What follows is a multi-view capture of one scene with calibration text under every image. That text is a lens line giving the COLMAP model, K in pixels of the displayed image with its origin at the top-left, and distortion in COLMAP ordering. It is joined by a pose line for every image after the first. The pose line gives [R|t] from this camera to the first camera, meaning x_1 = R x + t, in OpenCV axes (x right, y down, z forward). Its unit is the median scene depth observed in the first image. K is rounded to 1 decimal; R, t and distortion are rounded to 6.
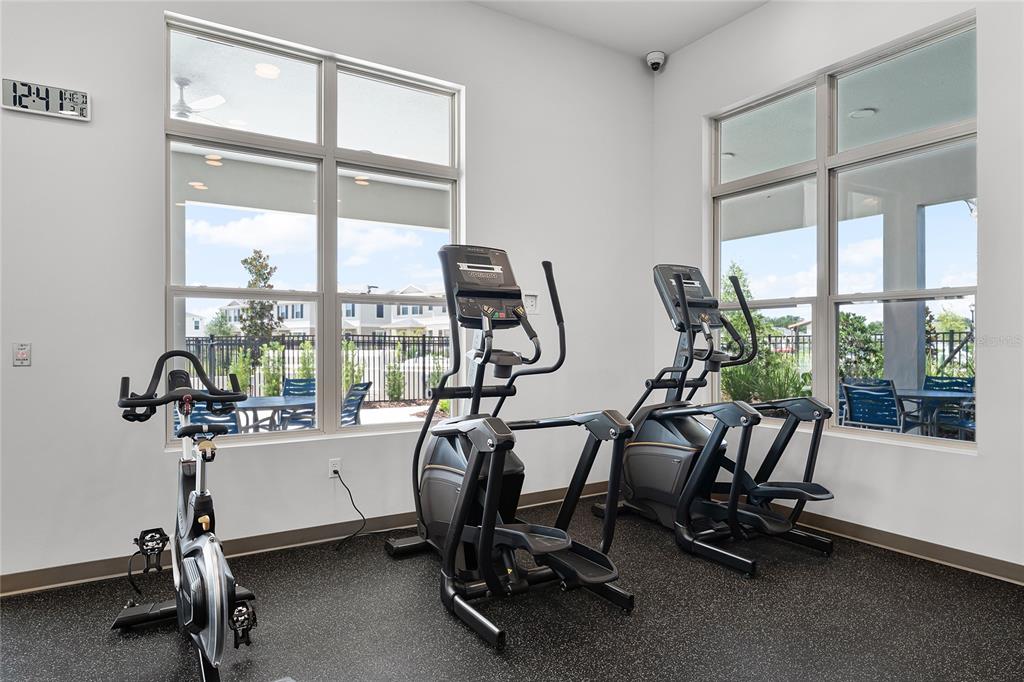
lens RADIAL K [[608.9, 0, 512.0], [0, 608.9, 341.0], [0, 0, 1]] dist [0.002248, 0.000410]
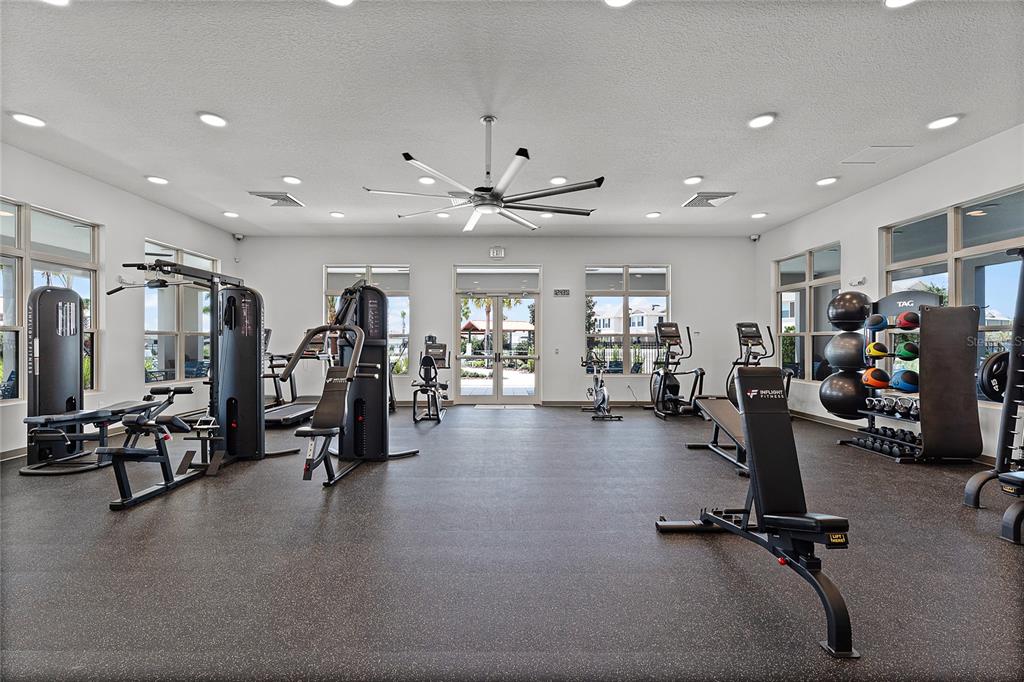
lens RADIAL K [[436.9, 0, 507.6], [0, 436.9, 343.0], [0, 0, 1]] dist [0.001307, 0.000055]
pose [[0.848181, 0.000232, -0.529706, 0.418659], [0.001542, 0.999995, 0.002906, -0.037247], [0.529704, -0.003282, 0.848176, -1.393324]]
